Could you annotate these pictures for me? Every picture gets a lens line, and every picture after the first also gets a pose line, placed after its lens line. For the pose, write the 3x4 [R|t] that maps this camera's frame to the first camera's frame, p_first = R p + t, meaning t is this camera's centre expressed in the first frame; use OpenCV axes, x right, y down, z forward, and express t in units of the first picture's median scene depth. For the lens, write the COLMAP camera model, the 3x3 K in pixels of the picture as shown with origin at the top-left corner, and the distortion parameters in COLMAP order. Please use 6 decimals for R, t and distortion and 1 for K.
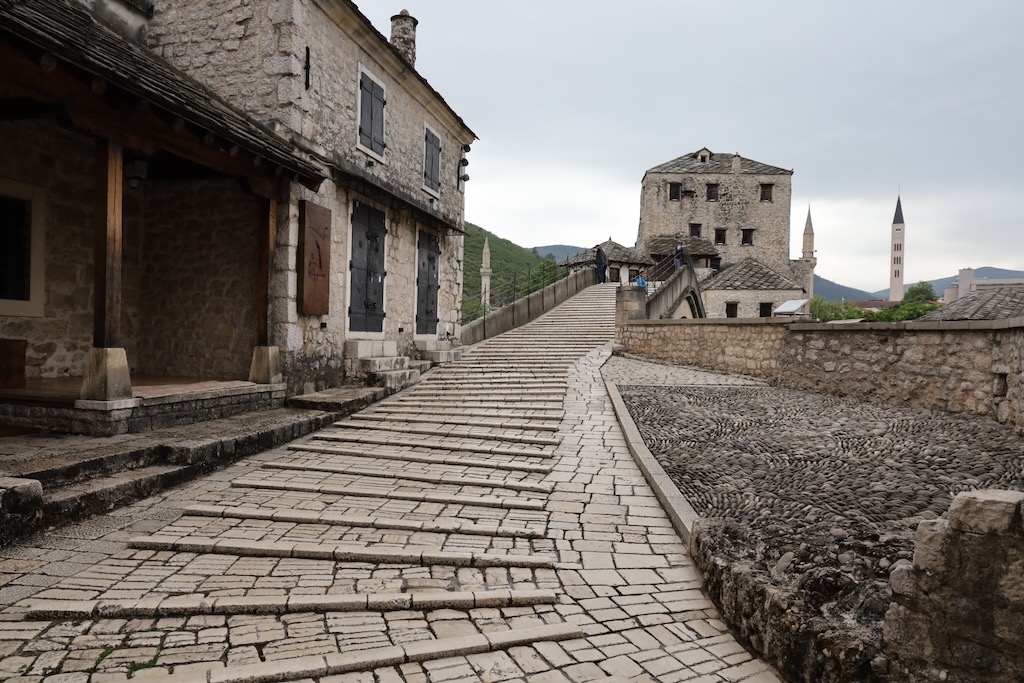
lens RADIAL K [[700.7, 0, 512.0], [0, 700.7, 341.5], [0, 0, 1]] dist [0.001802, 0.002888]
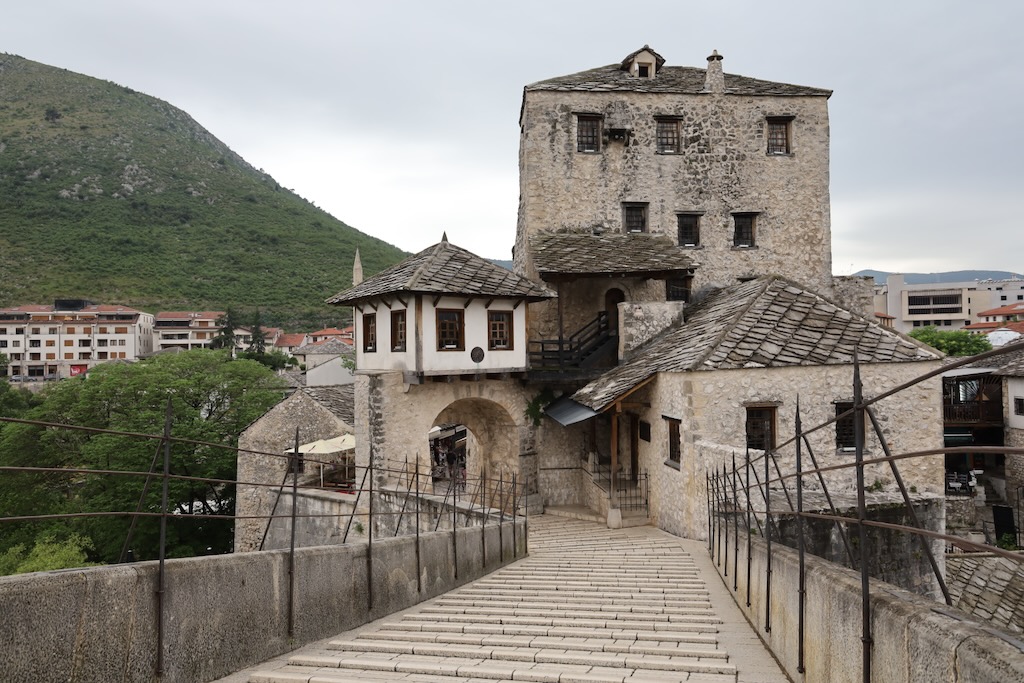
lens RADIAL K [[700.7, 0, 512.0], [0, 700.7, 341.5], [0, 0, 1]] dist [0.001802, 0.002888]
pose [[0.991930, -0.035059, 0.121847, 0.122825], [0.037227, 0.999186, -0.015558, -0.073389], [-0.121202, 0.019969, 0.992427, 0.557761]]
